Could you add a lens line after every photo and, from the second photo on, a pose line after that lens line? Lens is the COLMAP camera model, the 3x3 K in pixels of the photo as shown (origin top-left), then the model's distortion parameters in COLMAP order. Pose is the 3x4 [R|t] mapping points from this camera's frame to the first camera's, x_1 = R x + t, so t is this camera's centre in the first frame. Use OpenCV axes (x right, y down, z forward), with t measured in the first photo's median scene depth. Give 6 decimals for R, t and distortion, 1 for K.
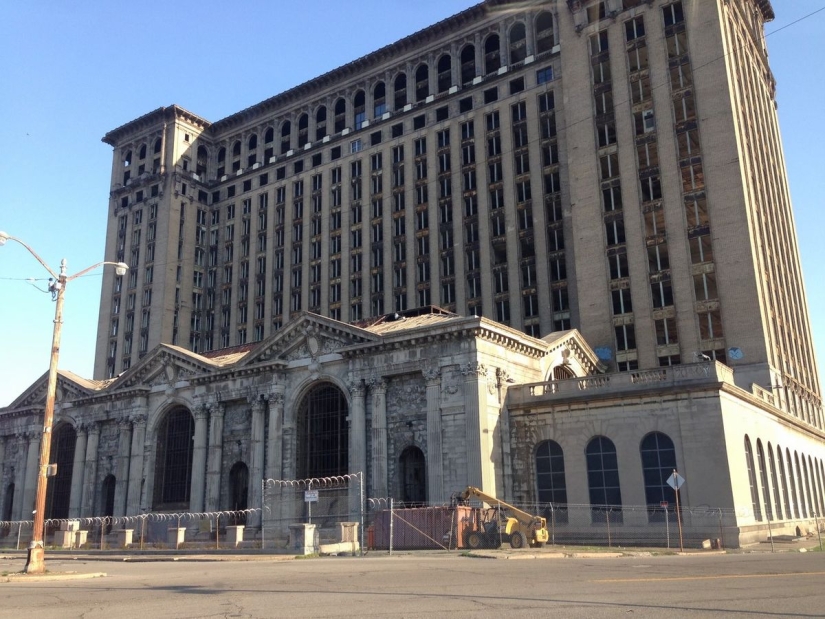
lens RADIAL K [[754.8, 0, 412.5], [0, 754.8, 309.5], [0, 0, 1]] dist [0.099777, 0.001934]
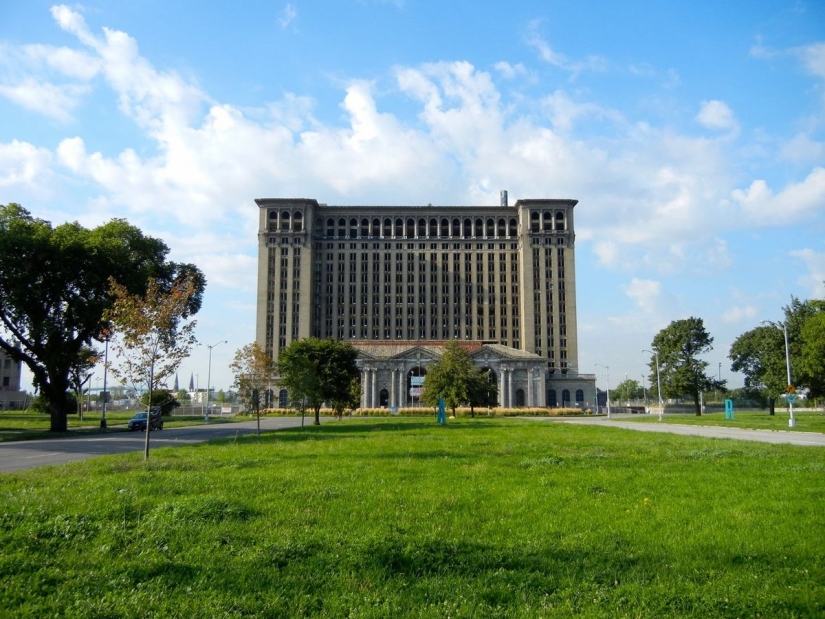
lens RADIAL K [[754.8, 0, 412.5], [0, 754.8, 309.5], [0, 0, 1]] dist [0.099777, 0.001934]
pose [[0.815932, 0.099037, 0.569602, -1.858447], [-0.170594, 0.982594, 0.073524, -0.275546], [-0.552407, -0.157162, 0.818625, -1.206988]]
